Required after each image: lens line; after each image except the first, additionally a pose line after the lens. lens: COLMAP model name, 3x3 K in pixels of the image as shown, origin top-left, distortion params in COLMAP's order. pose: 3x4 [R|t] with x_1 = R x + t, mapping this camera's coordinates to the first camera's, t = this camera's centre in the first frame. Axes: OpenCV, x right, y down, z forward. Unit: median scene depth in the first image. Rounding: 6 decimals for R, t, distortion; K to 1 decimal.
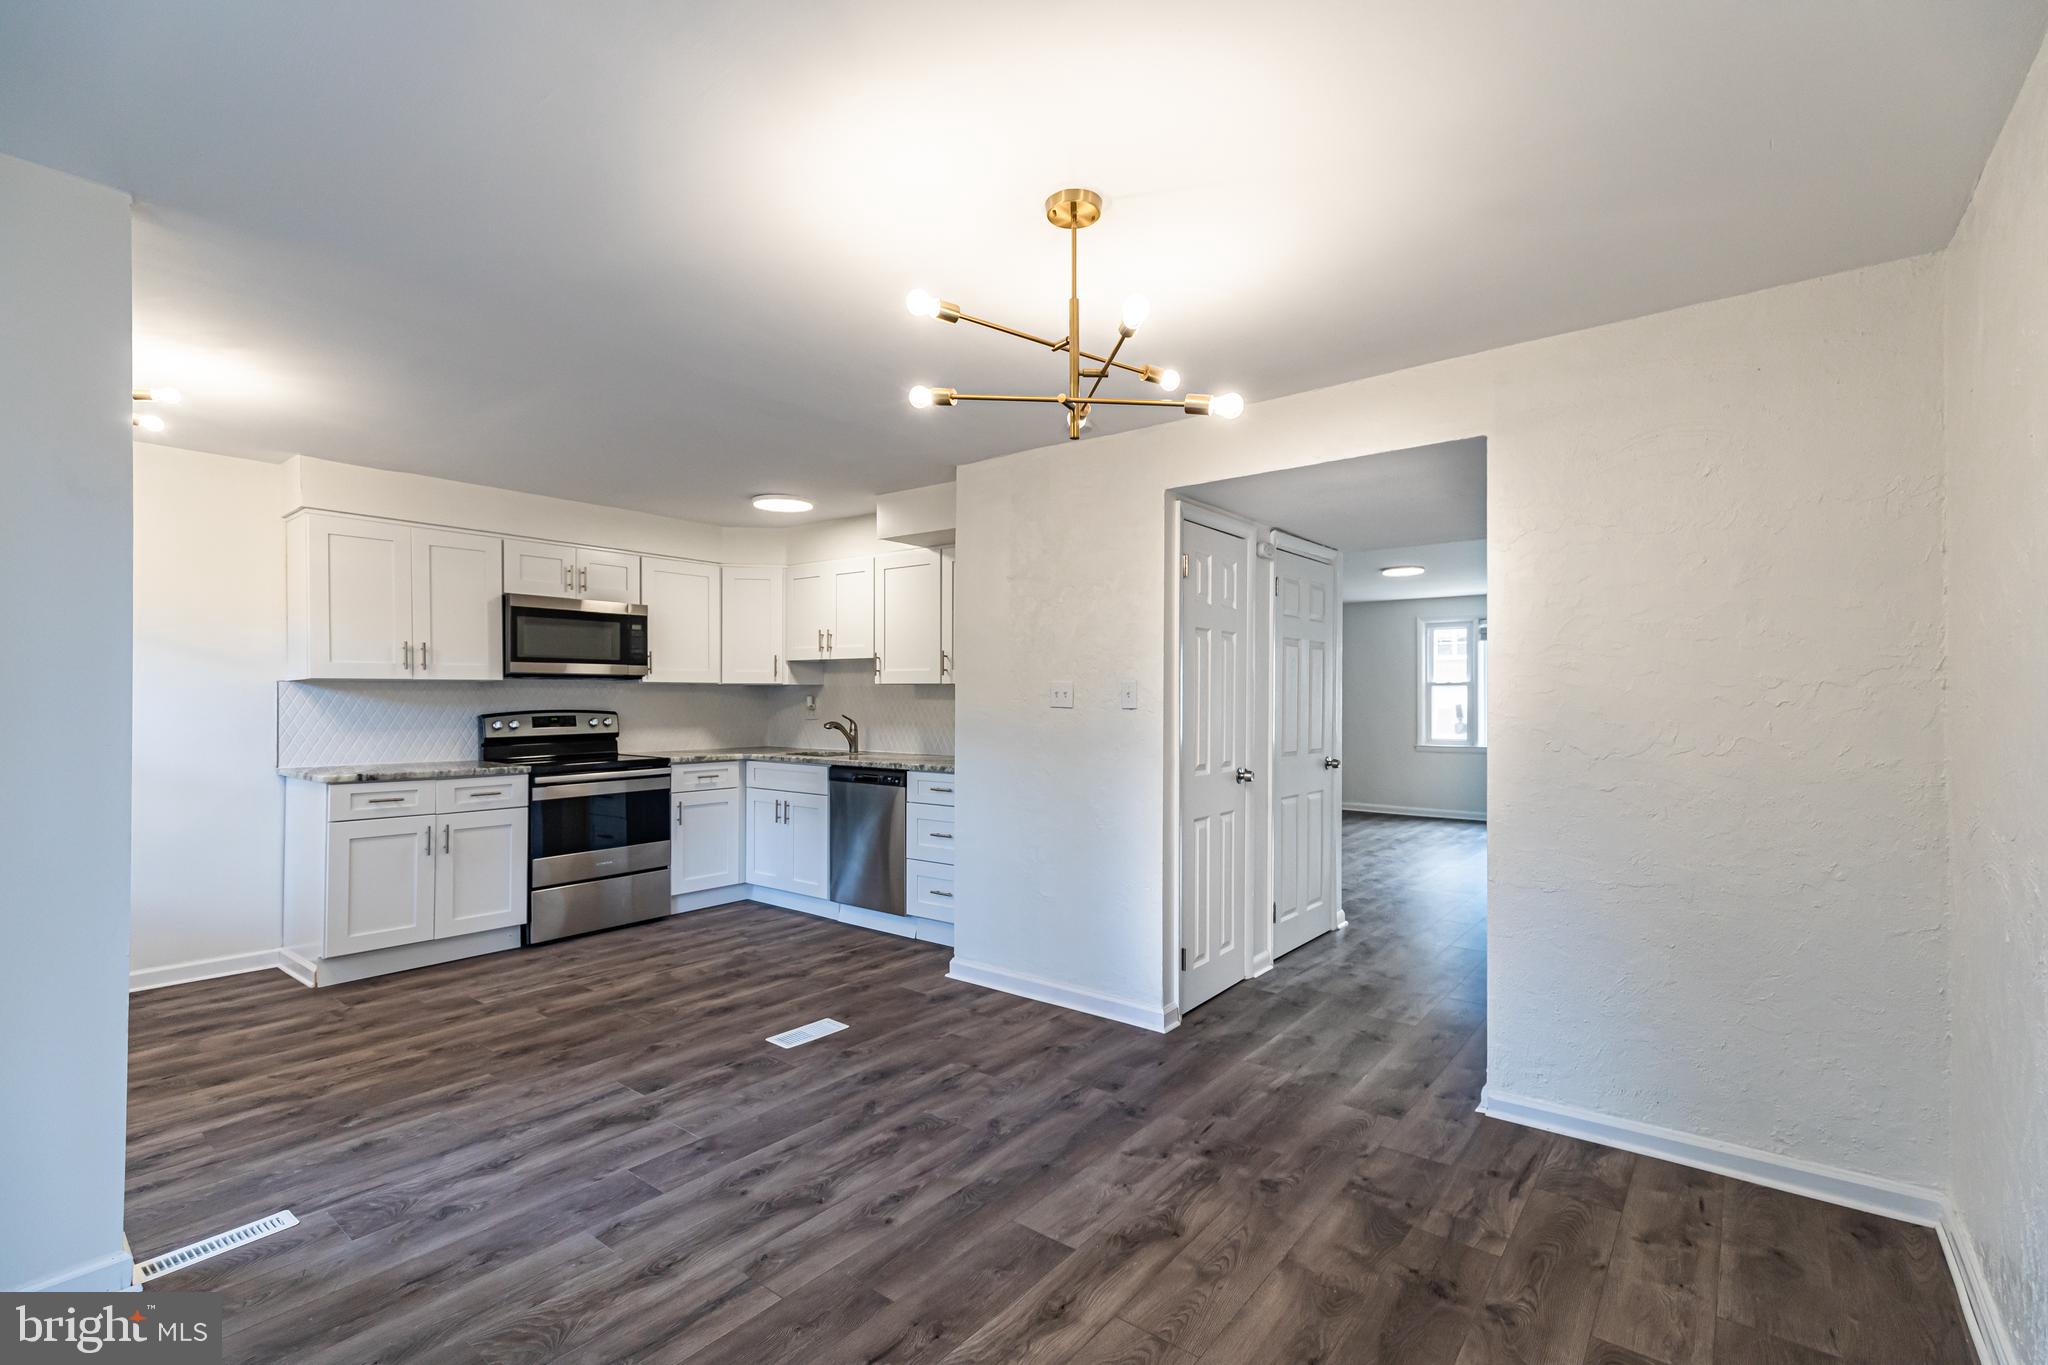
lens RADIAL K [[944.5, 0, 991.4], [0, 944.5, 693.9], [0, 0, 1]] dist [0.001057, -0.000700]
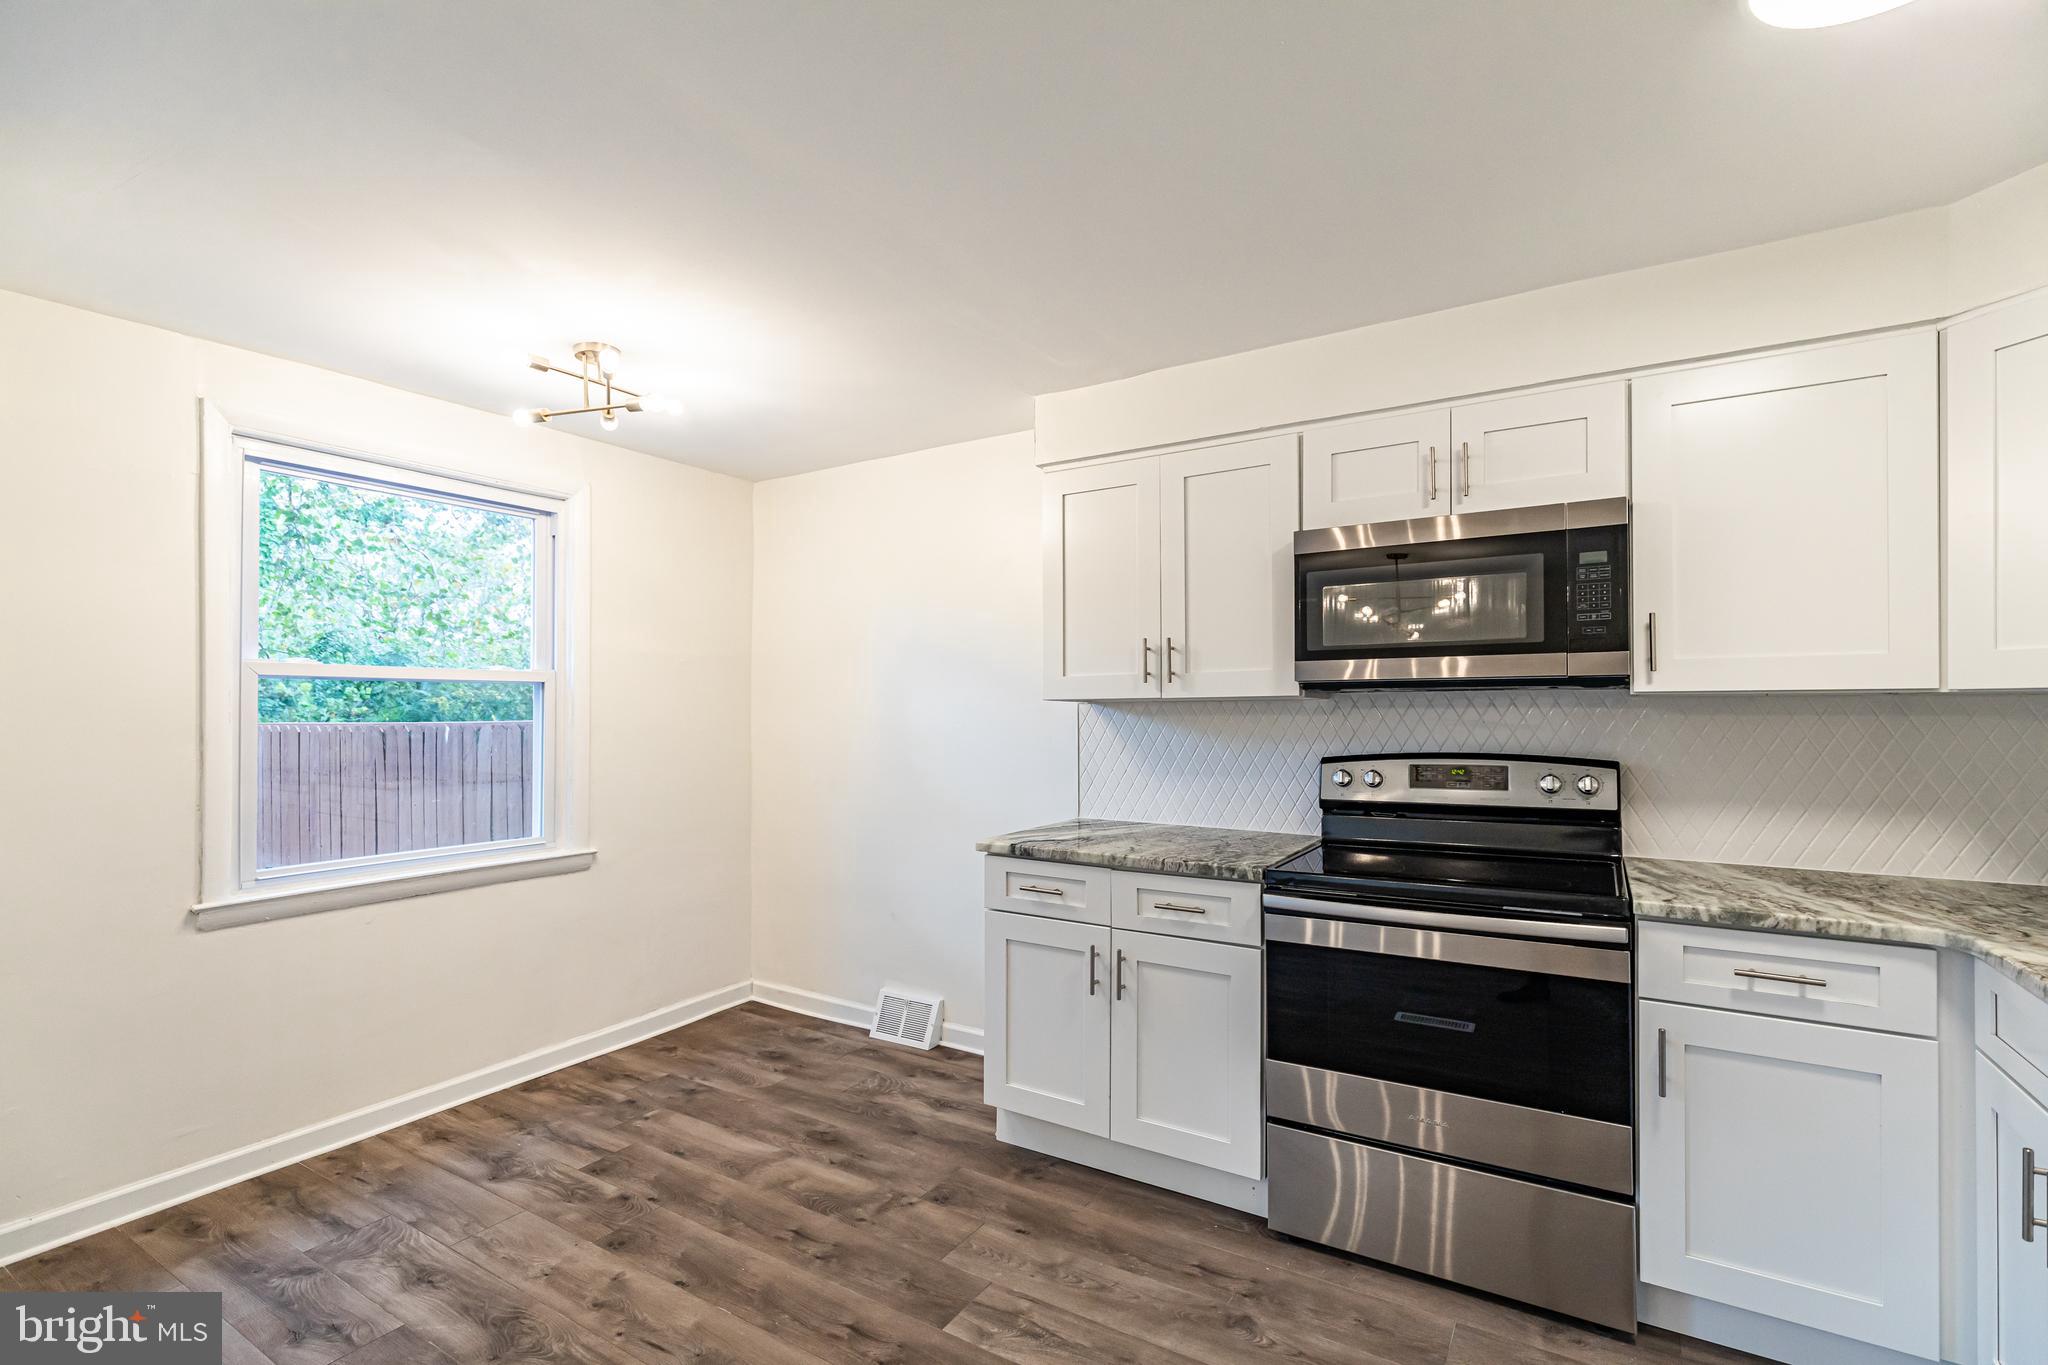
lens RADIAL K [[908.3, 0, 1057.6], [0, 908.3, 704.7], [0, 0, 1]] dist [0.004180, -0.000001]
pose [[0.149050, -0.004908, -0.988818, -0.031127], [0.008038, 0.999961, -0.003752, -0.009895], [0.988797, -0.007389, 0.149083, 0.883028]]
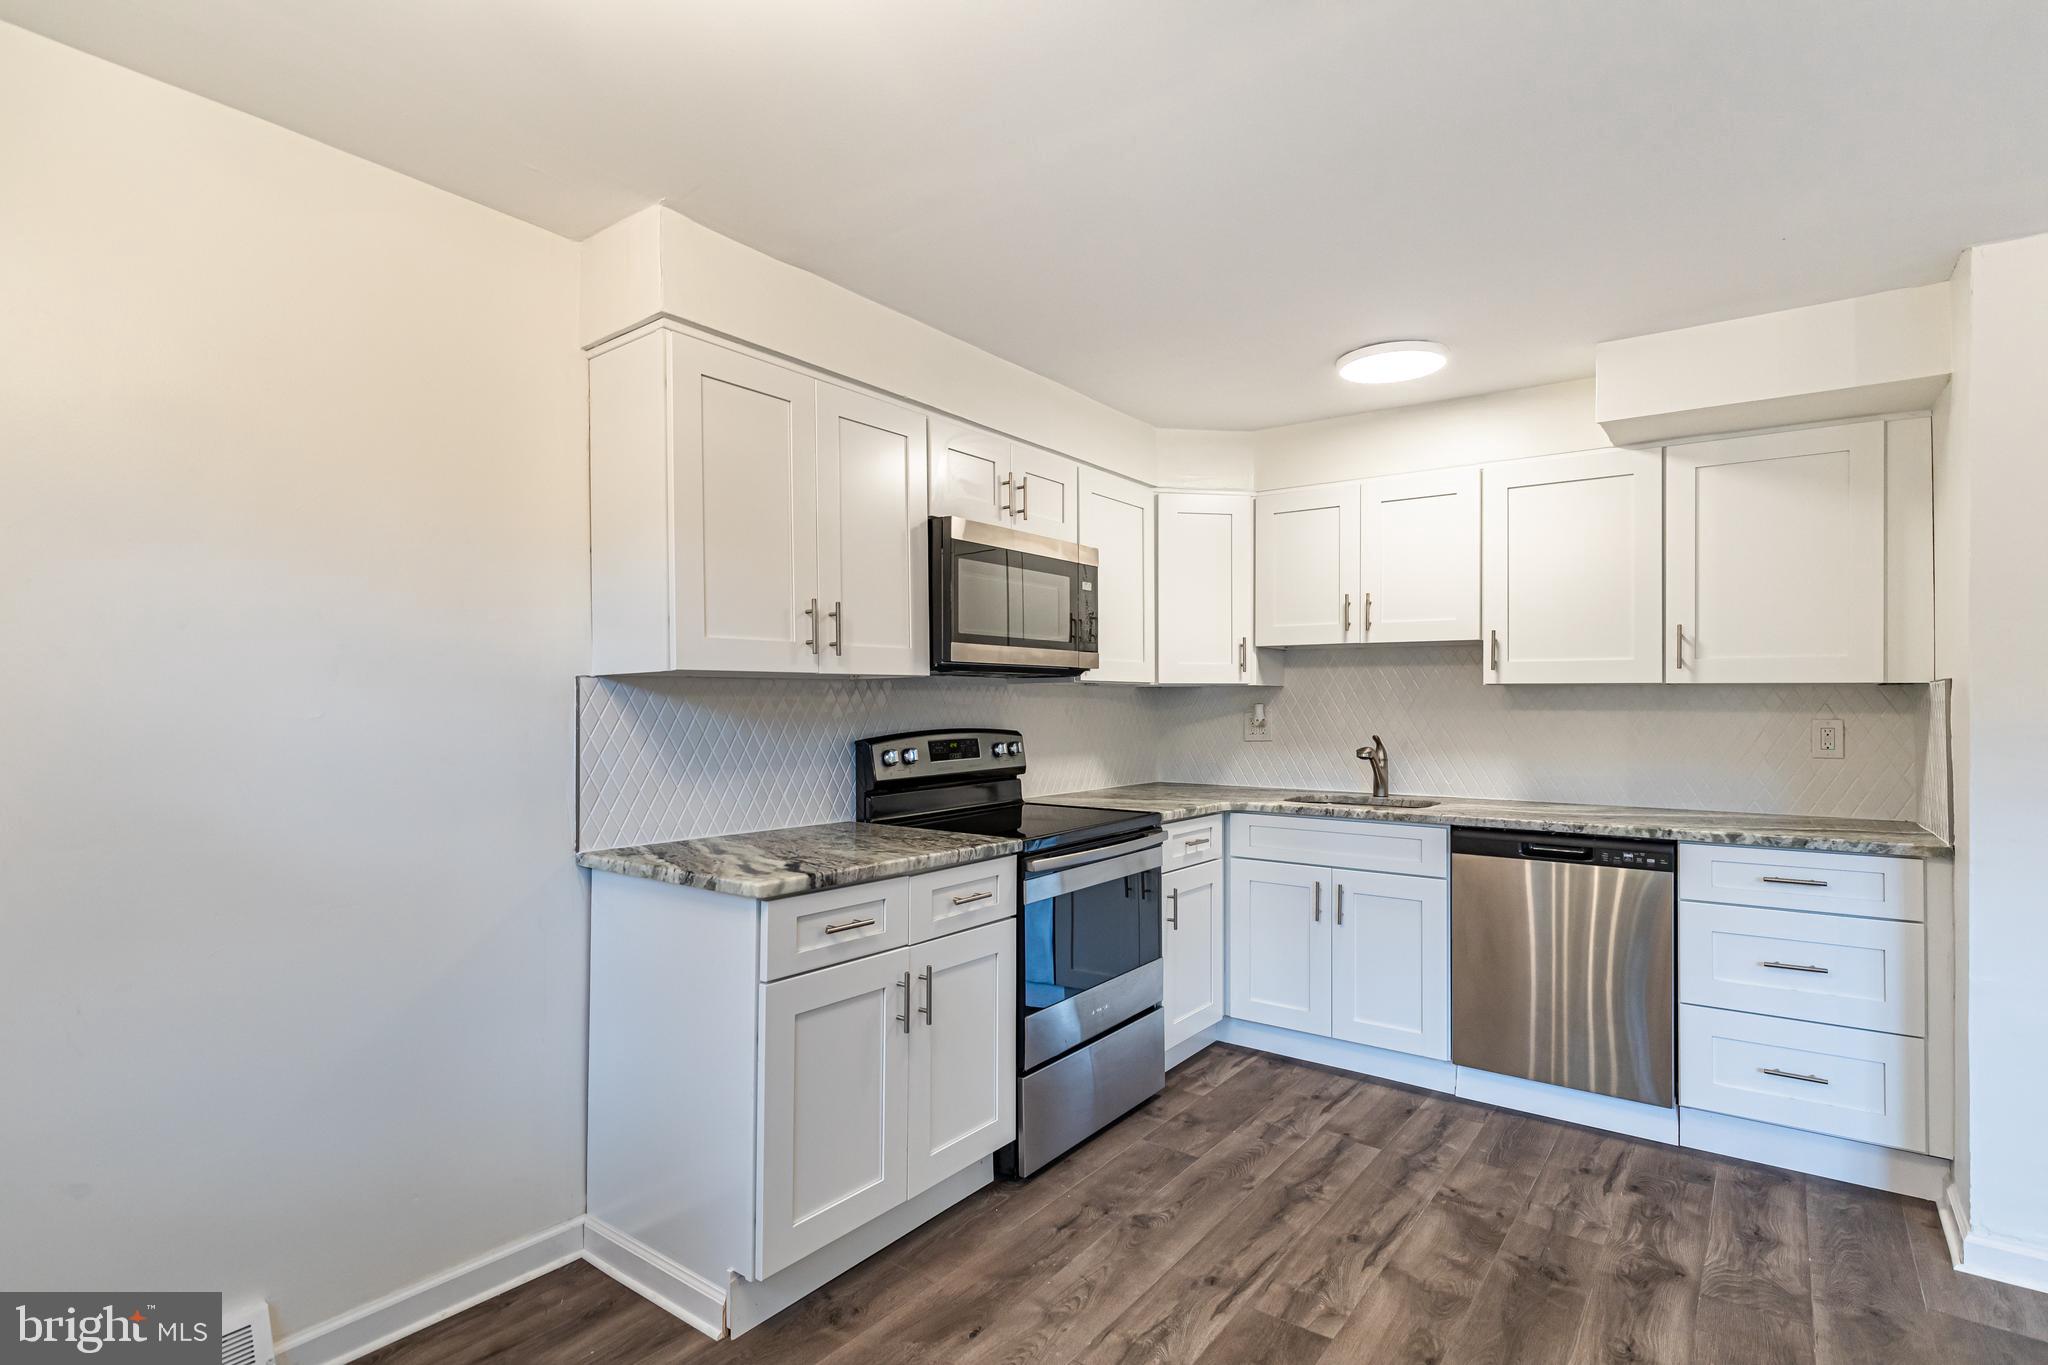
lens RADIAL K [[1023.2, 0, 978.4], [0, 1023.2, 689.0], [0, 0, 1]] dist [-0.001330, -0.000085]
pose [[0.999678, 0.000813, 0.025375, -0.565152], [-0.000601, 0.999965, -0.008377, -0.002458], [-0.025380, 0.008359, 0.999643, 0.462258]]
